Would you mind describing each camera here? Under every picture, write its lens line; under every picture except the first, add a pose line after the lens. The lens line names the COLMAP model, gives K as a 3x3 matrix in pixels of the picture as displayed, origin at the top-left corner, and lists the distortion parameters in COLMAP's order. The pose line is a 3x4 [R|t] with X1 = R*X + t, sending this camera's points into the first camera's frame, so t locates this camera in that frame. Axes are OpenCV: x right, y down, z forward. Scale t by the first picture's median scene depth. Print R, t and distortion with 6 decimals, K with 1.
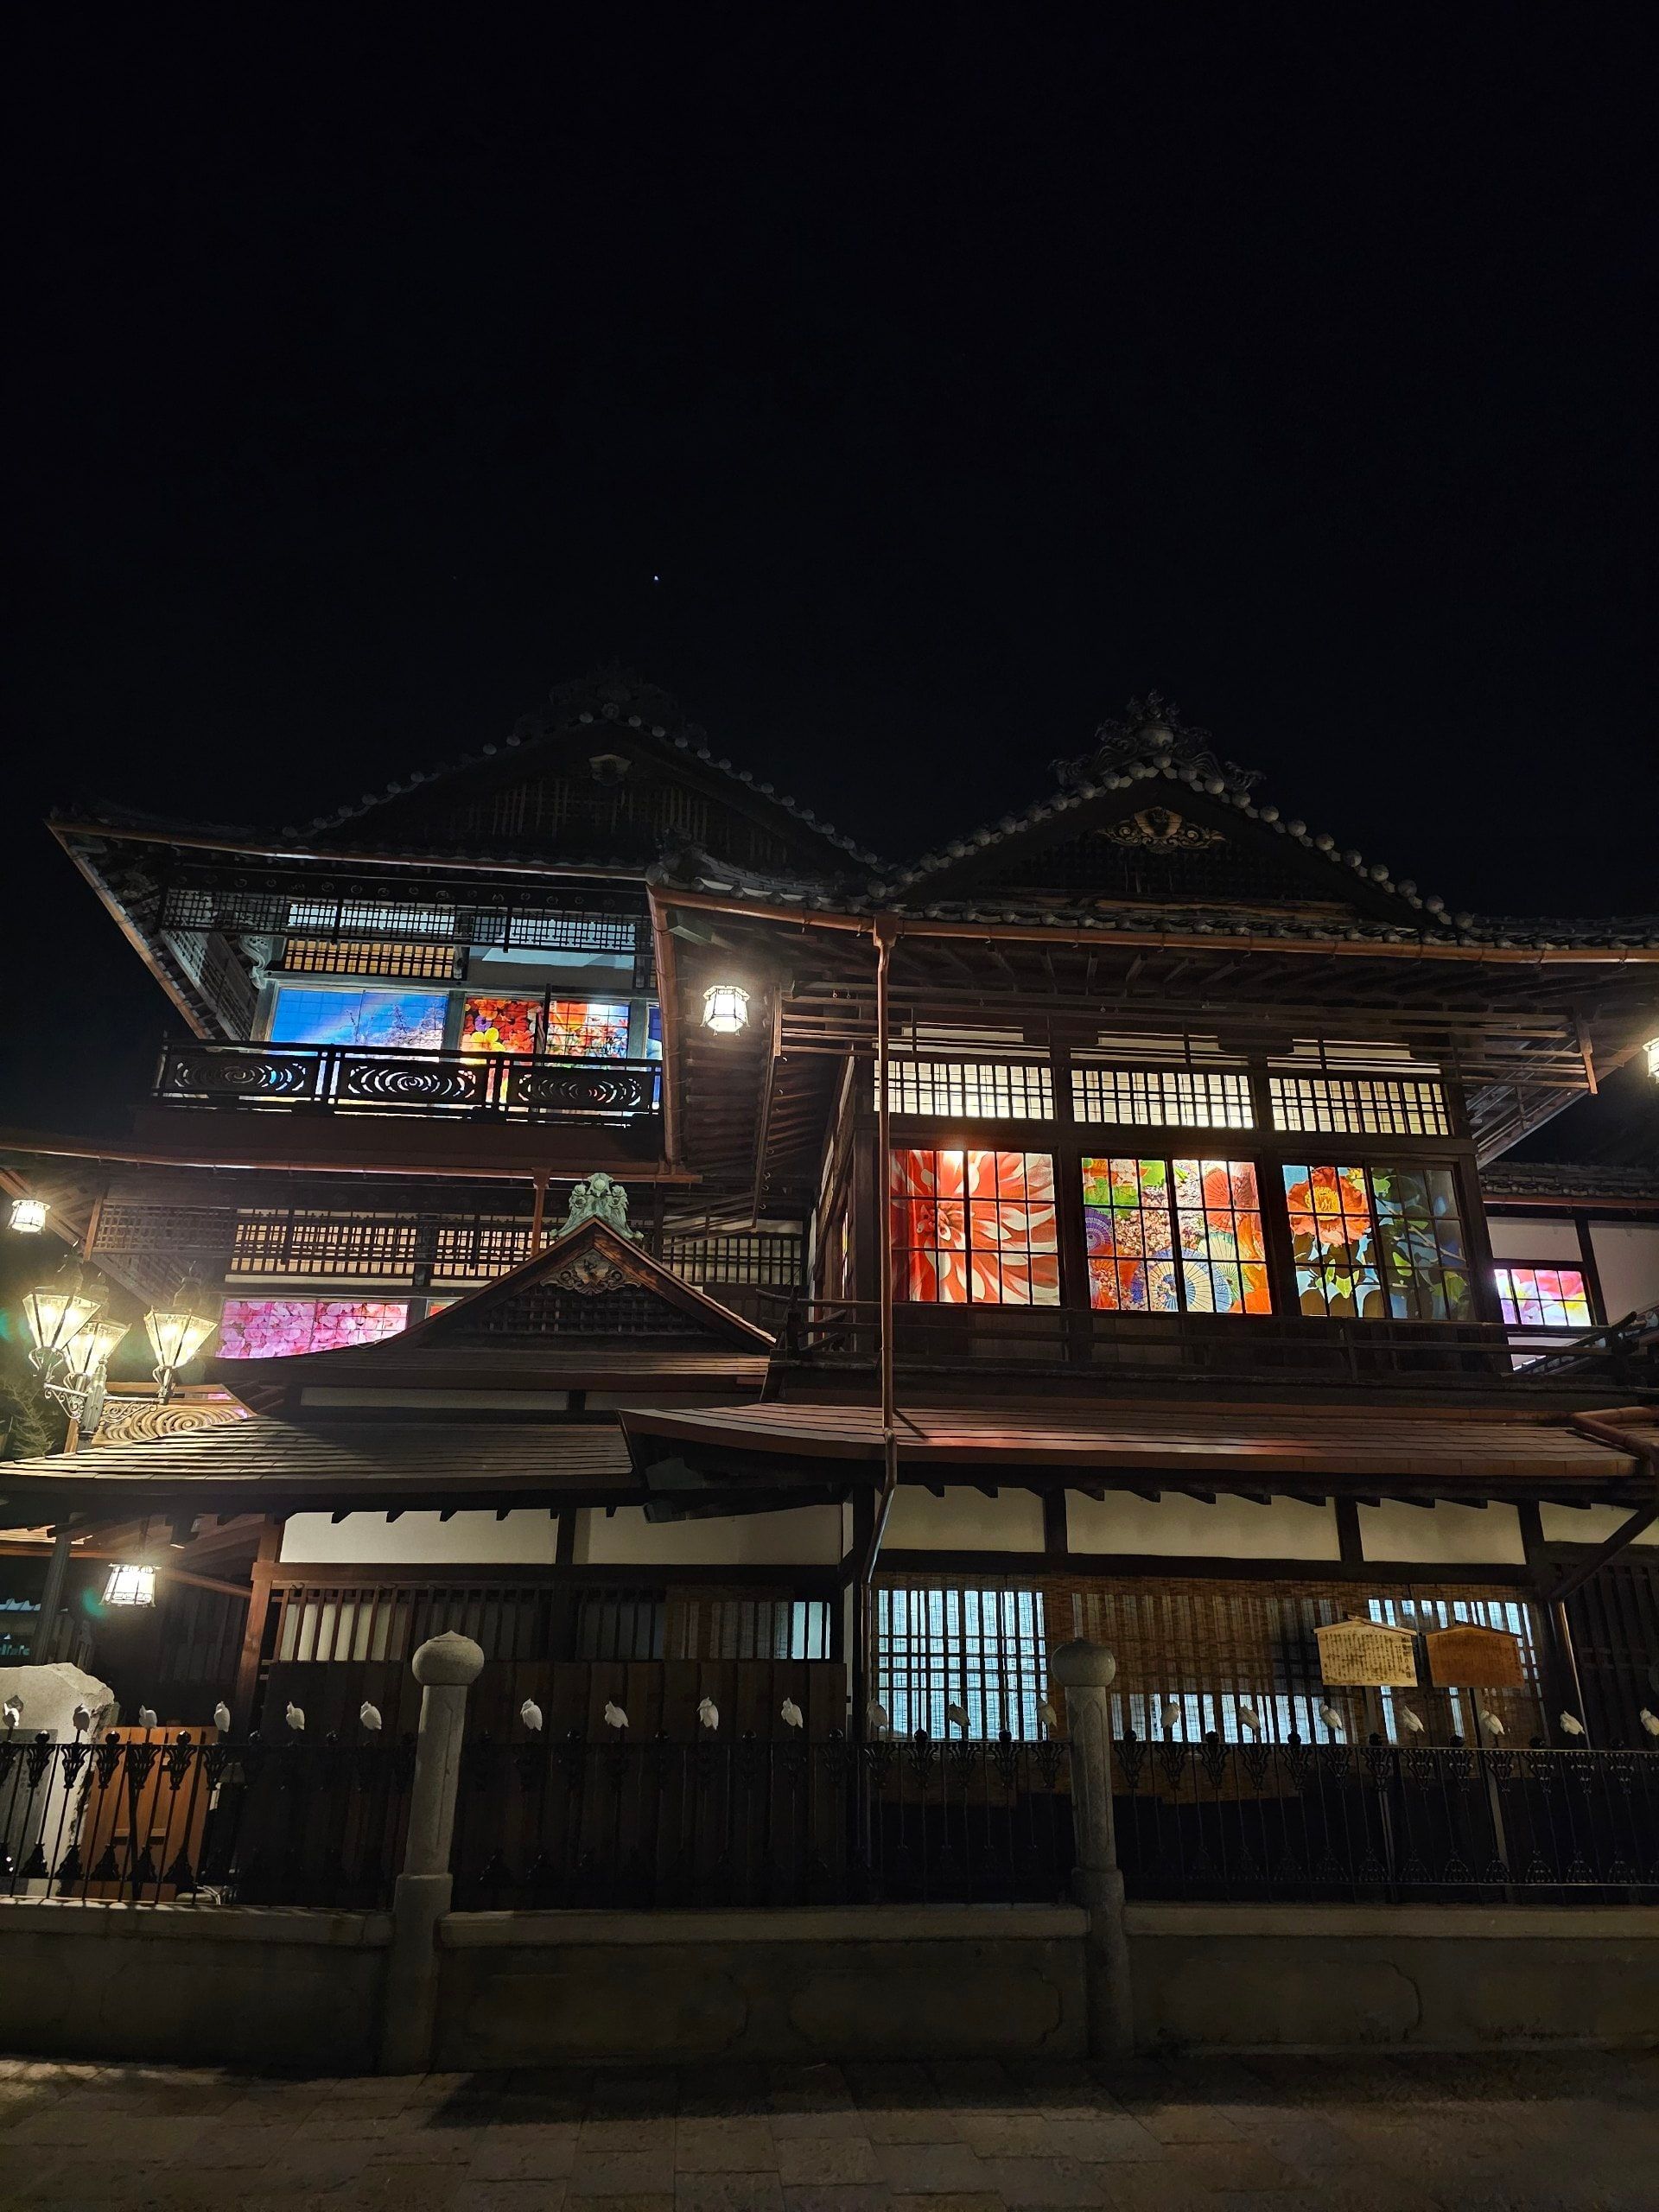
lens RADIAL K [[1498.7, 0, 835.1], [0, 1498.7, 1081.8], [0, 0, 1]] dist [0.098591, -0.101498]
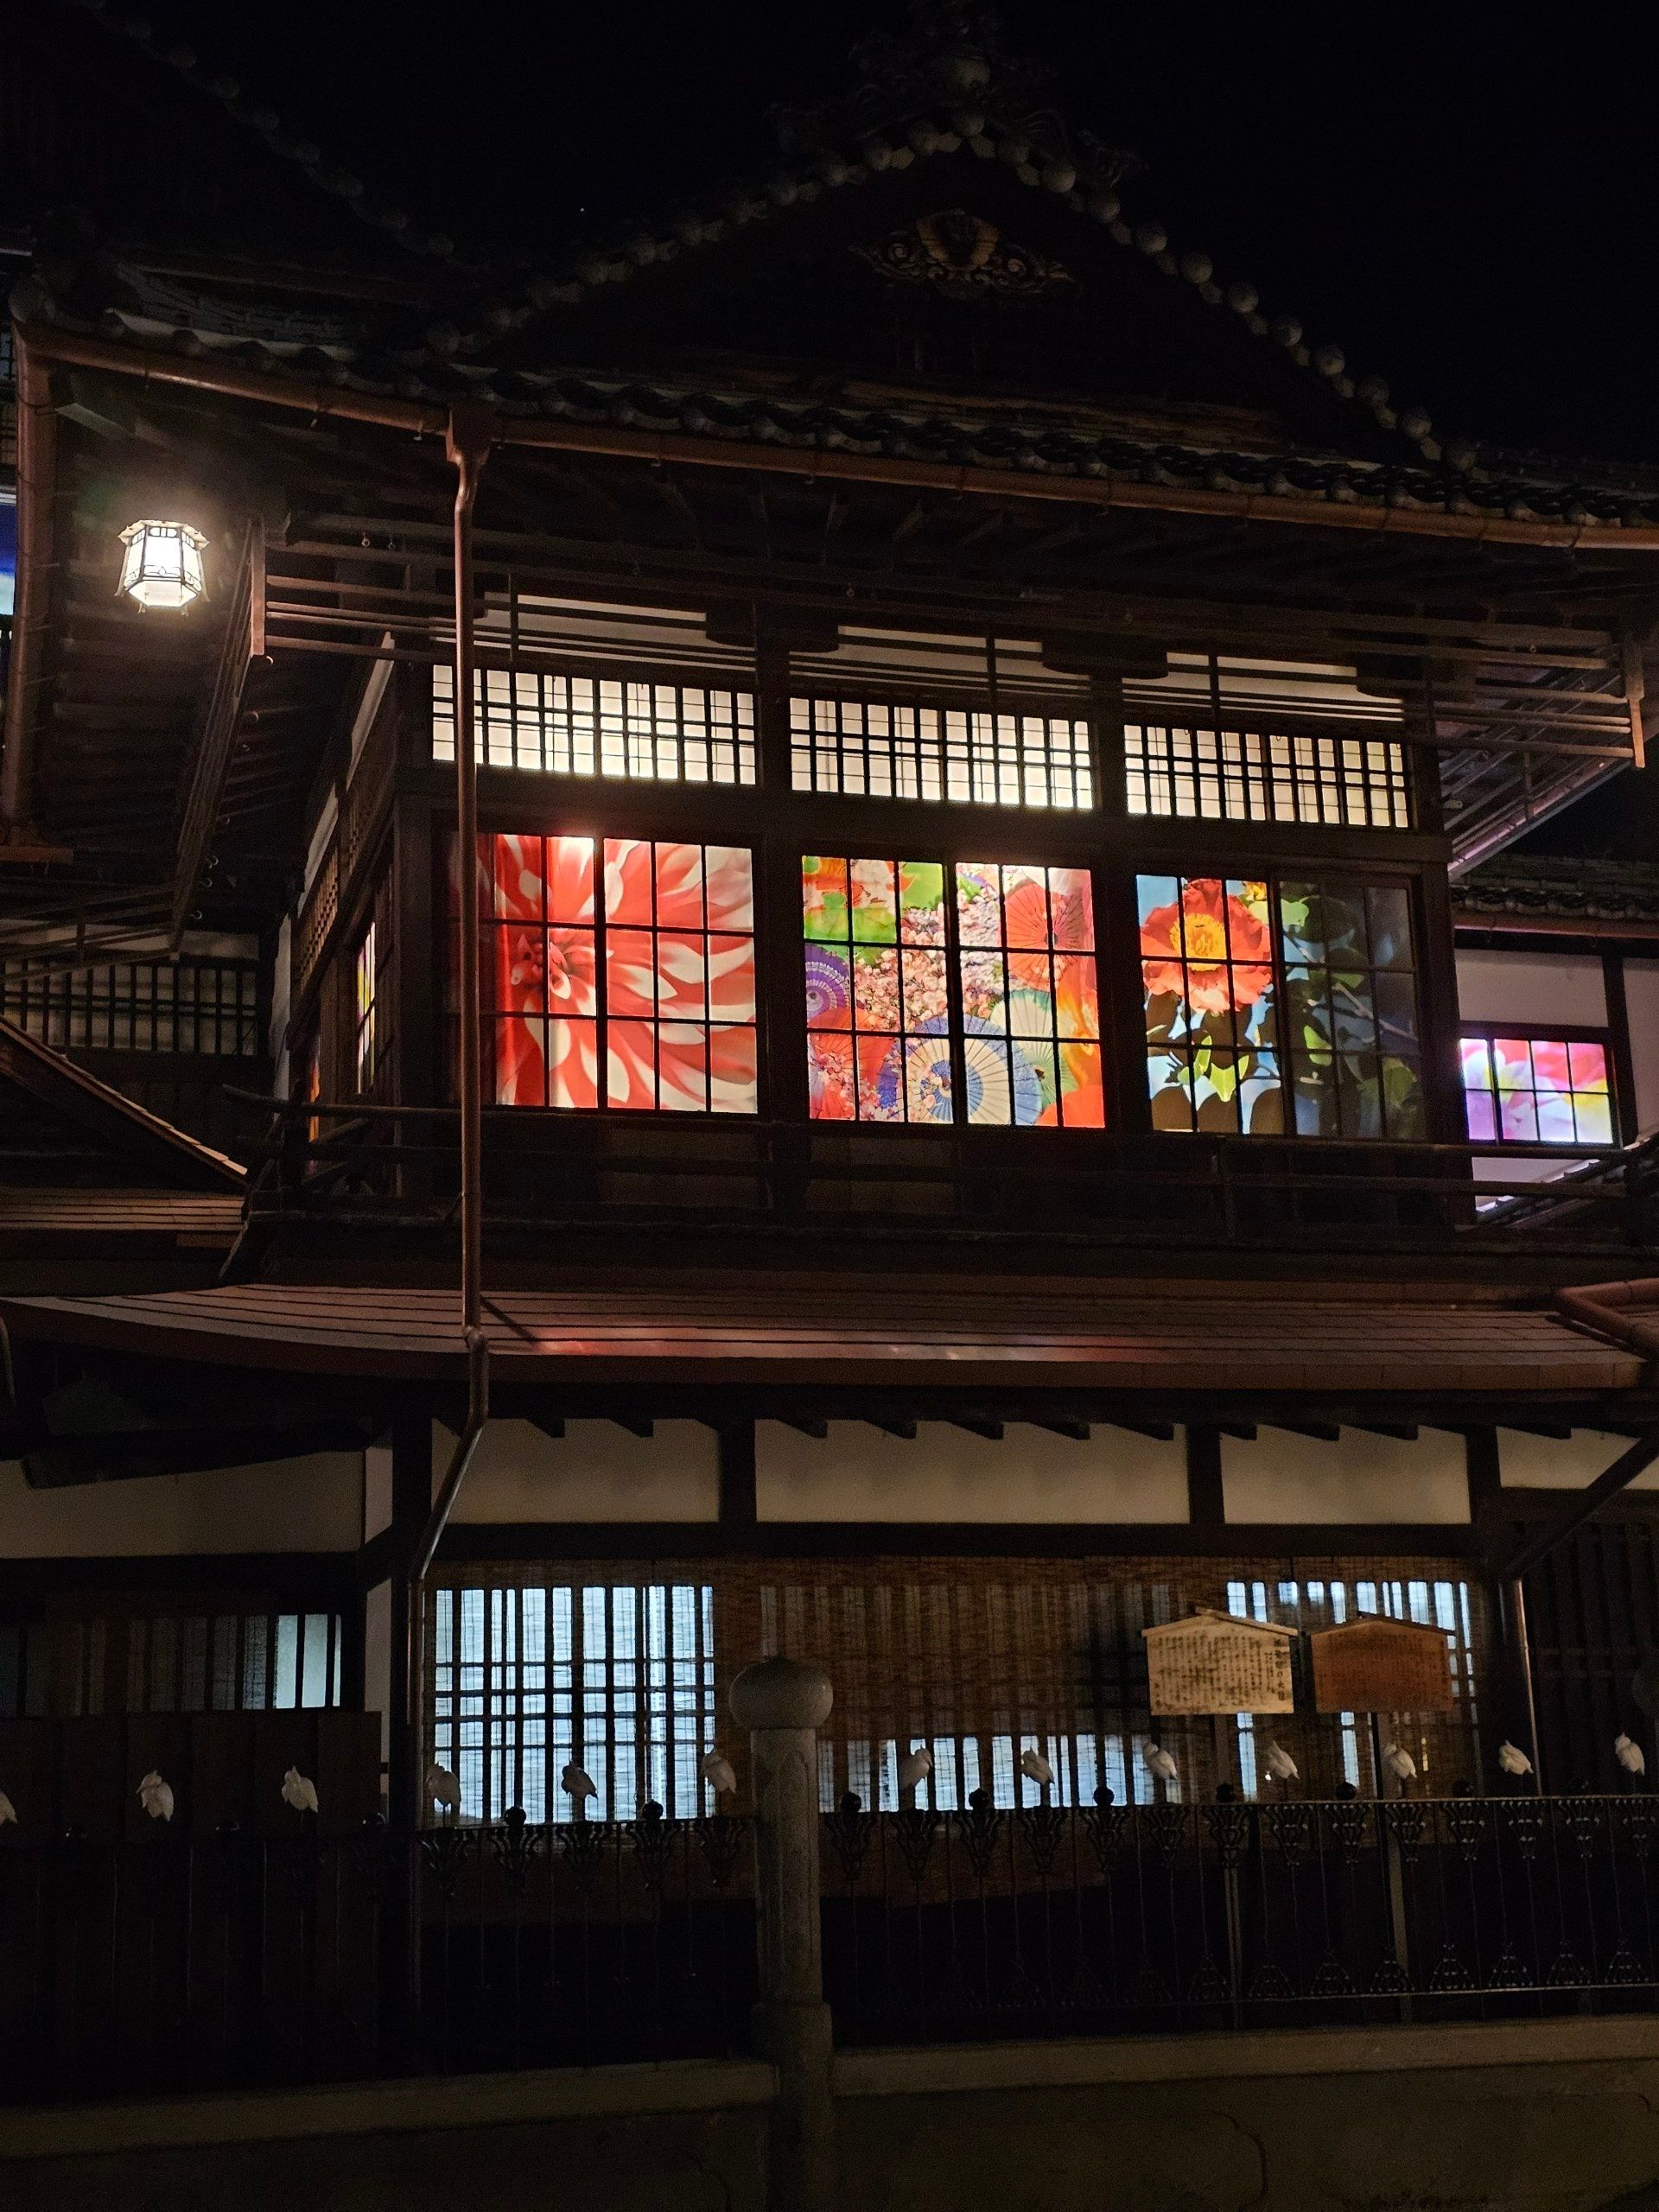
lens RADIAL K [[2951.1, 0, 823.9], [0, 2951.1, 1092.2], [0, 0, 1]] dist [0.246731, -0.872656]
pose [[0.982029, 0.010360, 0.188448, -0.039436], [-0.039890, 0.987329, 0.153592, -0.034786], [-0.184468, -0.158349, 0.969999, -0.106162]]
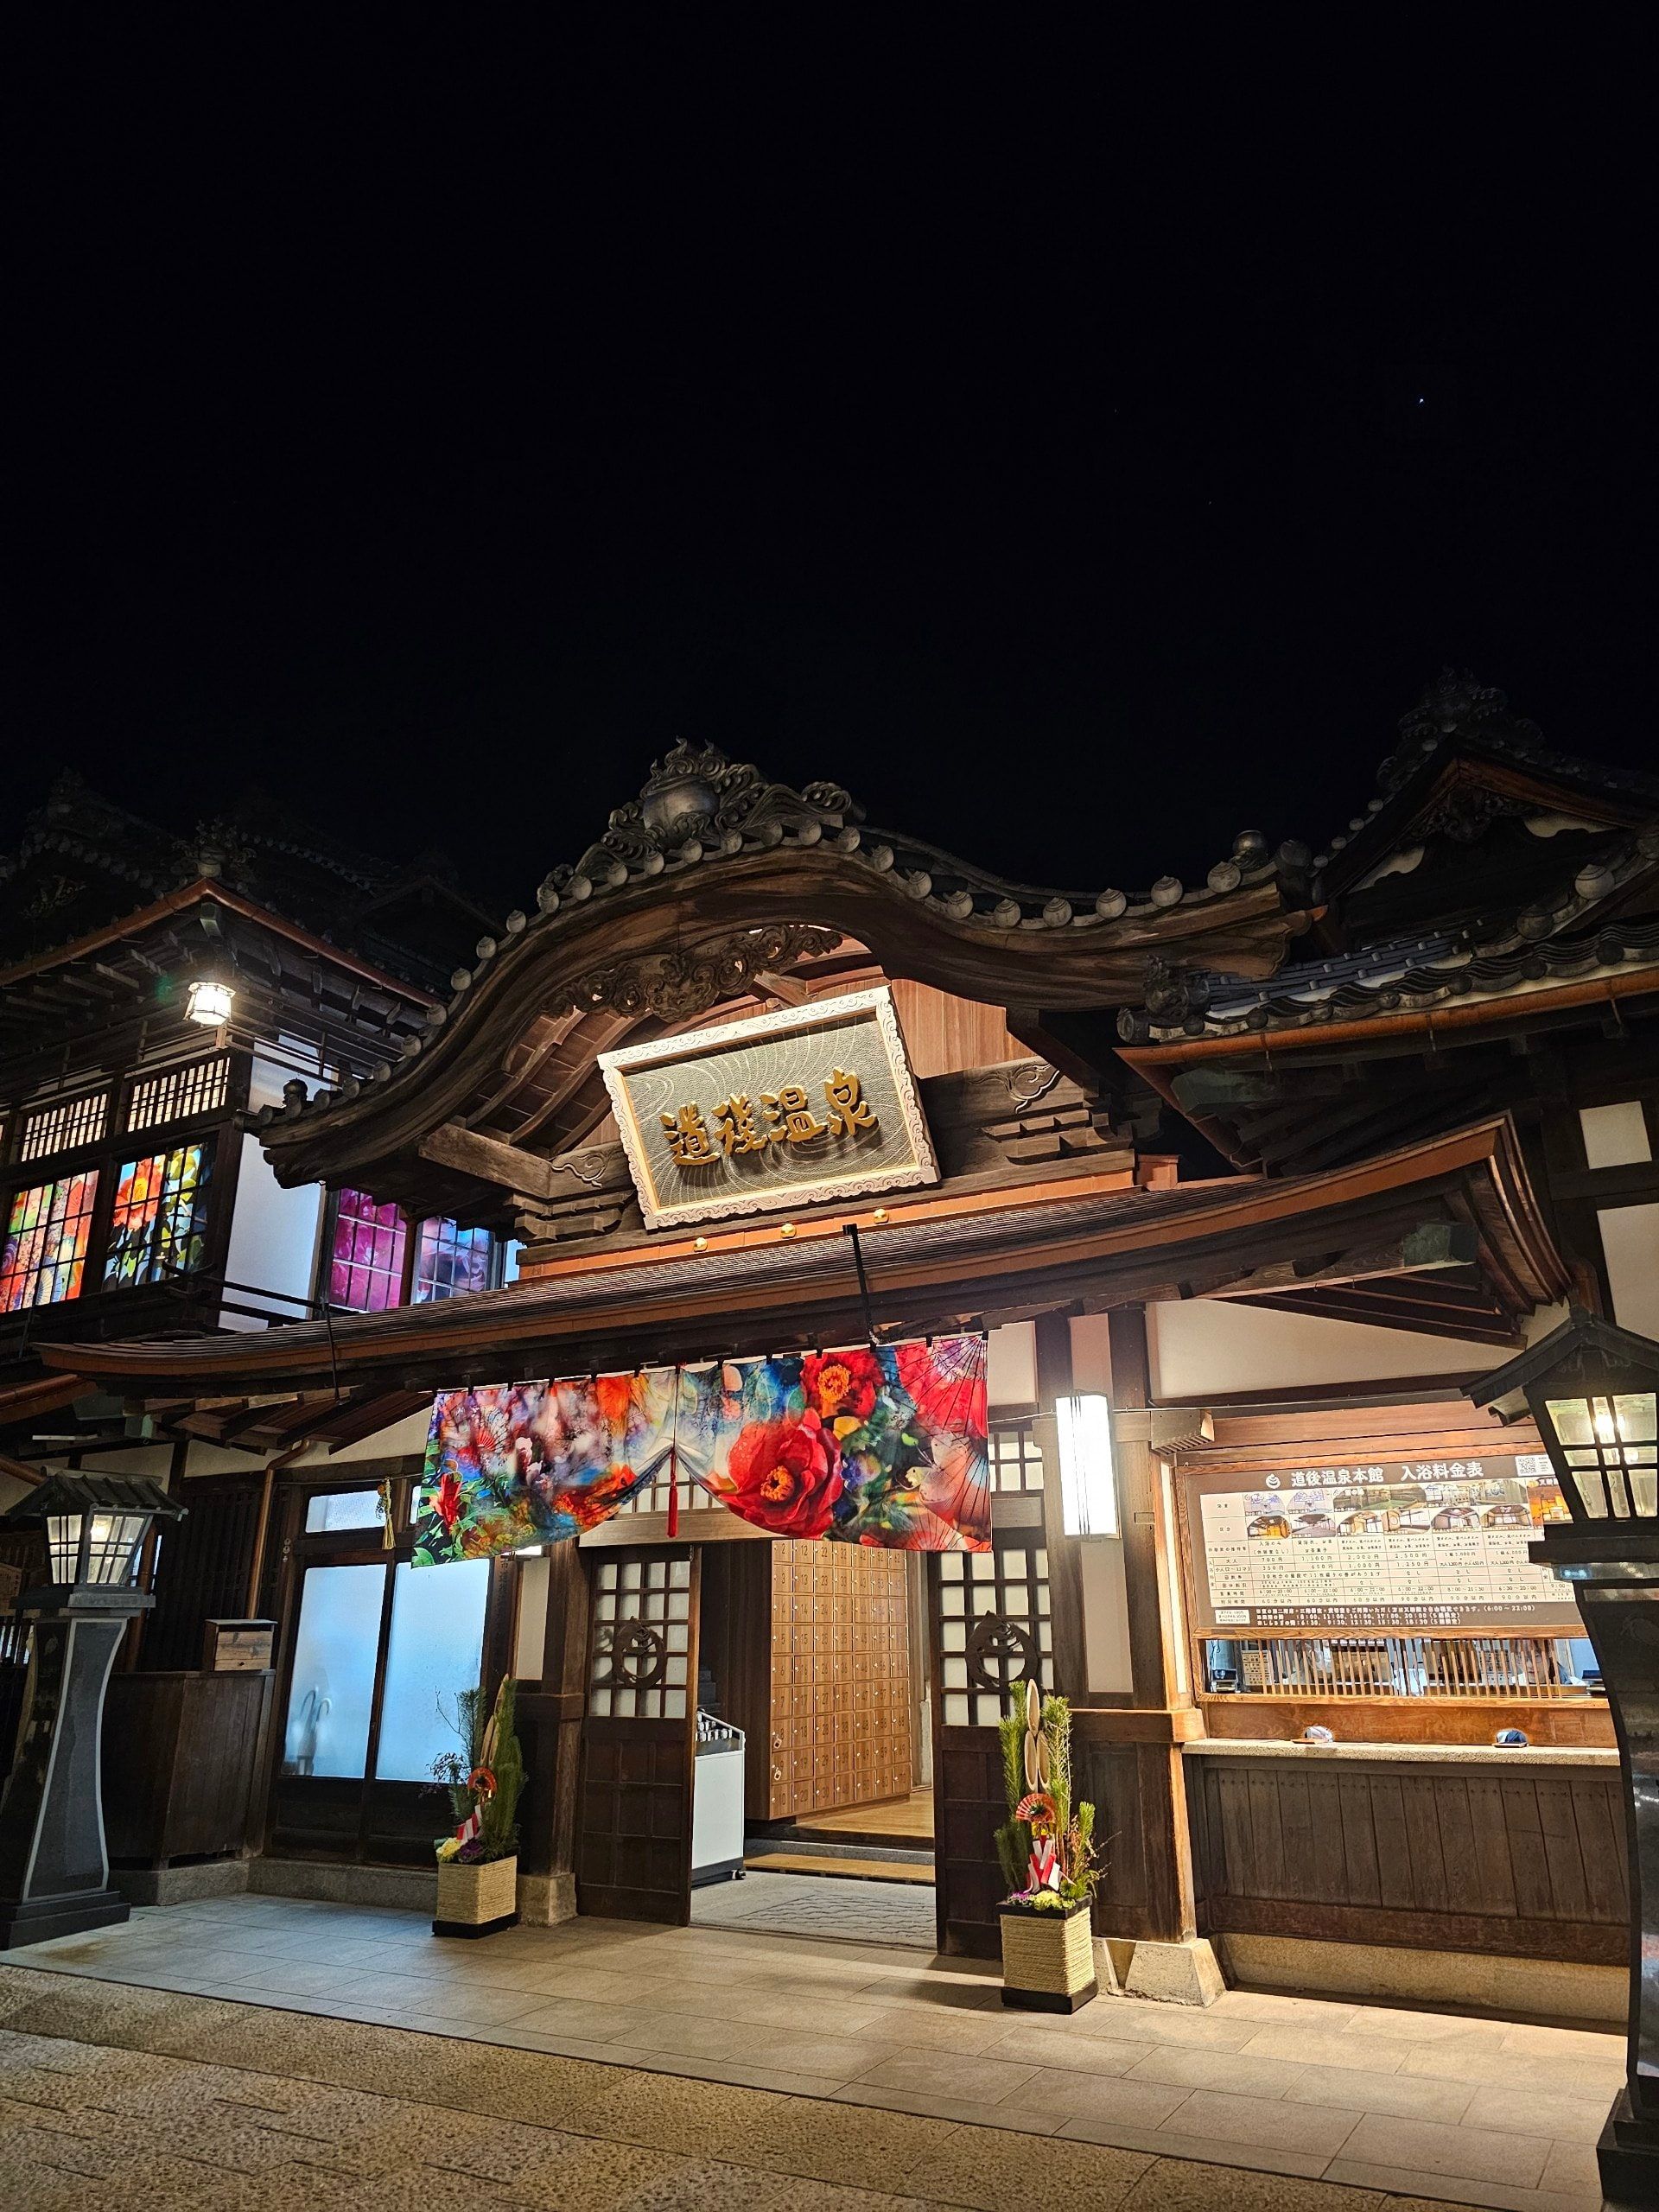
lens RADIAL K [[1483.1, 0, 829.5], [0, 1483.1, 1106.0], [0, 0, 1]] dist [0.077517, -0.071132]
pose [[0.798446, -0.211120, -0.563838, 1.434501], [0.256531, 0.966535, 0.001368, 0.154258], [0.544680, -0.145734, 0.825885, 0.384076]]
